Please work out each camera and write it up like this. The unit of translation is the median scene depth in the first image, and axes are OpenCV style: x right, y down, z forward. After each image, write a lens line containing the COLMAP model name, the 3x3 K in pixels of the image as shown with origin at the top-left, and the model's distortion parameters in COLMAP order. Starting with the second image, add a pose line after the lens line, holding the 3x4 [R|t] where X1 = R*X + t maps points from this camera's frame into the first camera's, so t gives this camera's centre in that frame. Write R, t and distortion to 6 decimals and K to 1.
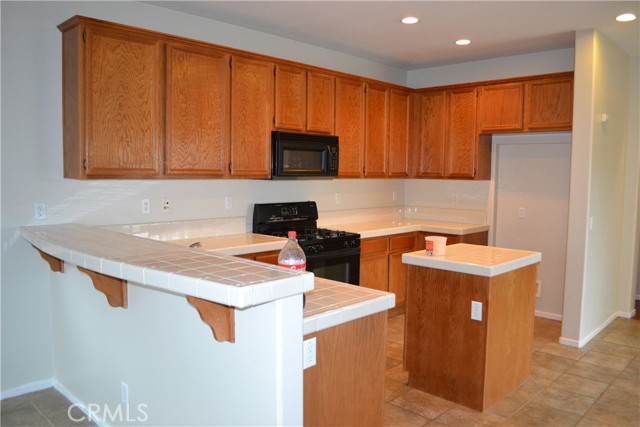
lens RADIAL K [[512.5, 0, 319.8], [0, 512.5, 213.3], [0, 0, 1]] dist [-0.073431, -0.001518]
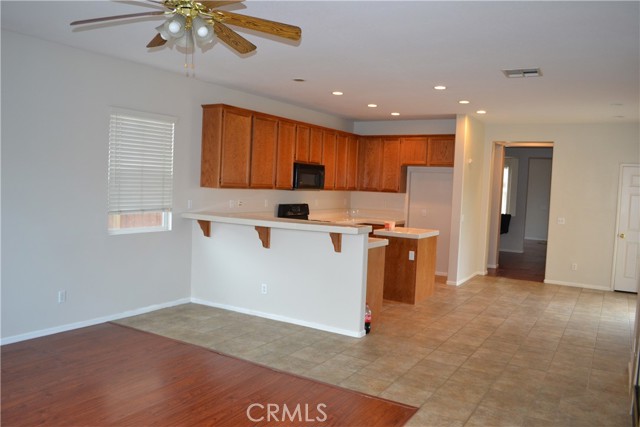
lens RADIAL K [[512.5, 0, 319.2], [0, 512.5, 212.4], [0, 0, 1]] dist [-0.073431, -0.001518]
pose [[0.975832, 0.016733, 0.217880, -0.387543], [-0.012648, 0.999717, -0.020127, 0.043754], [-0.218155, 0.016885, 0.975768, -0.721850]]
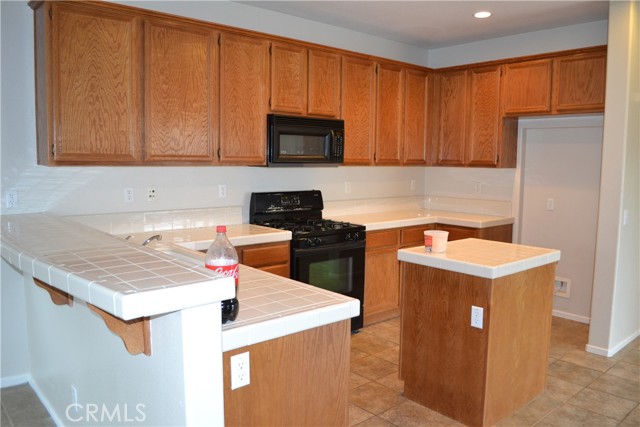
lens RADIAL K [[512.5, 0, 320.1], [0, 512.5, 211.9], [0, 0, 1]] dist [-0.073431, -0.001518]
pose [[0.996236, 0.009486, -0.086160, 0.082927], [-0.007787, 0.999769, 0.020038, -0.002900], [0.086330, -0.019292, 0.996080, 0.081544]]
